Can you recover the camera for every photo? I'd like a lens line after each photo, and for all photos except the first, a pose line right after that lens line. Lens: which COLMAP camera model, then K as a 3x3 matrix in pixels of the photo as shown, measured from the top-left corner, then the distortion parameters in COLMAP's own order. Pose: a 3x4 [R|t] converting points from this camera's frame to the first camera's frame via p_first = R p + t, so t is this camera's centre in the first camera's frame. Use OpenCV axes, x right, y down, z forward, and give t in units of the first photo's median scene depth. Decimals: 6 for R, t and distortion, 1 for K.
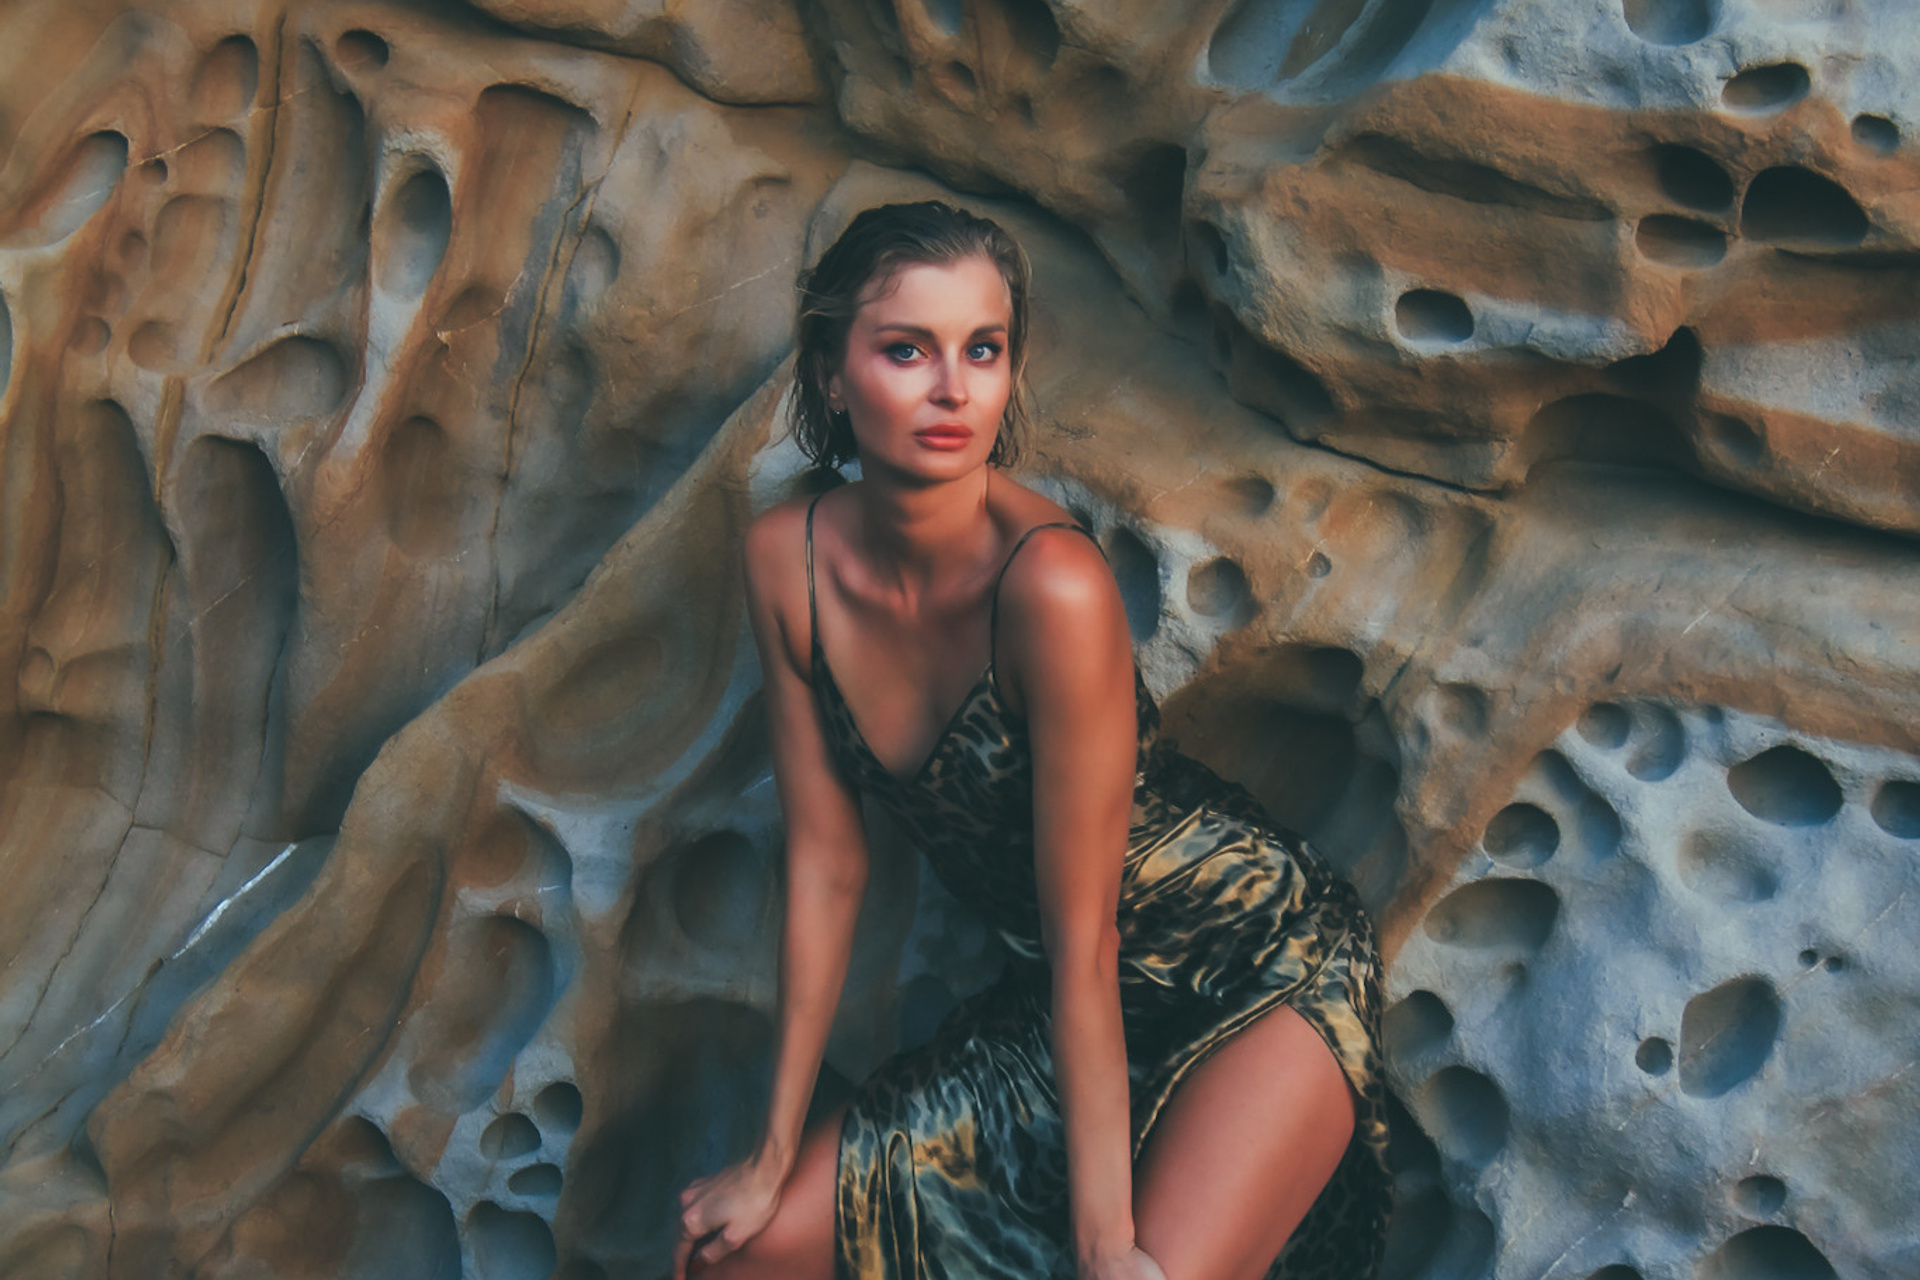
lens RADIAL K [[3021.6, 0, 966.1], [0, 3021.6, 596.6], [0, 0, 1]] dist [0.029442, -0.030911]
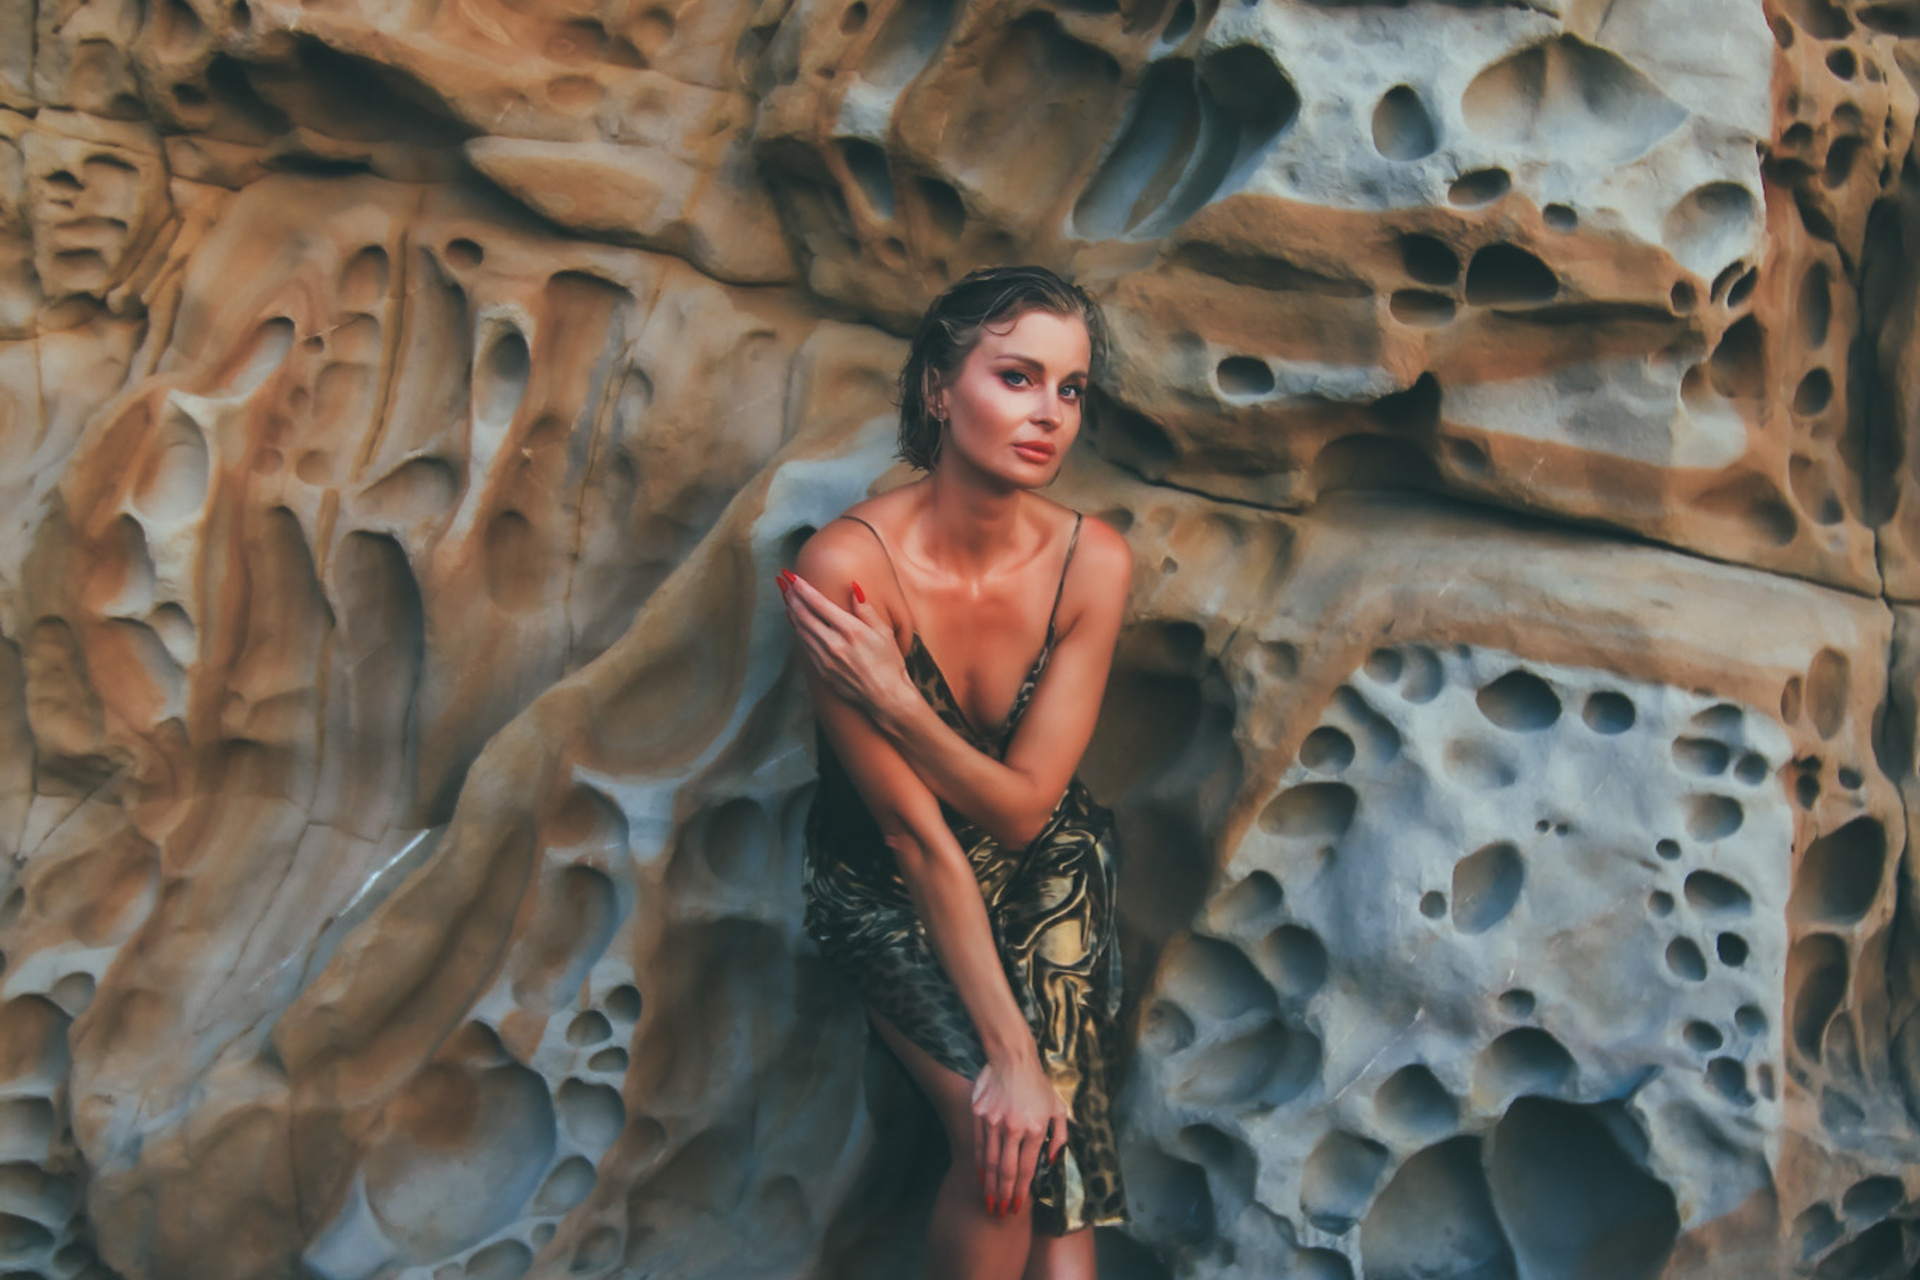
lens RADIAL K [[1993.6, 0, 1007.1], [0, 1993.6, 649.0], [0, 0, 1]] dist [-0.005023, -0.001334]
pose [[0.998422, -0.036288, 0.042857, 0.004229], [0.038547, 0.997844, -0.053123, 0.072659], [-0.040837, 0.054691, 0.997668, 0.110316]]
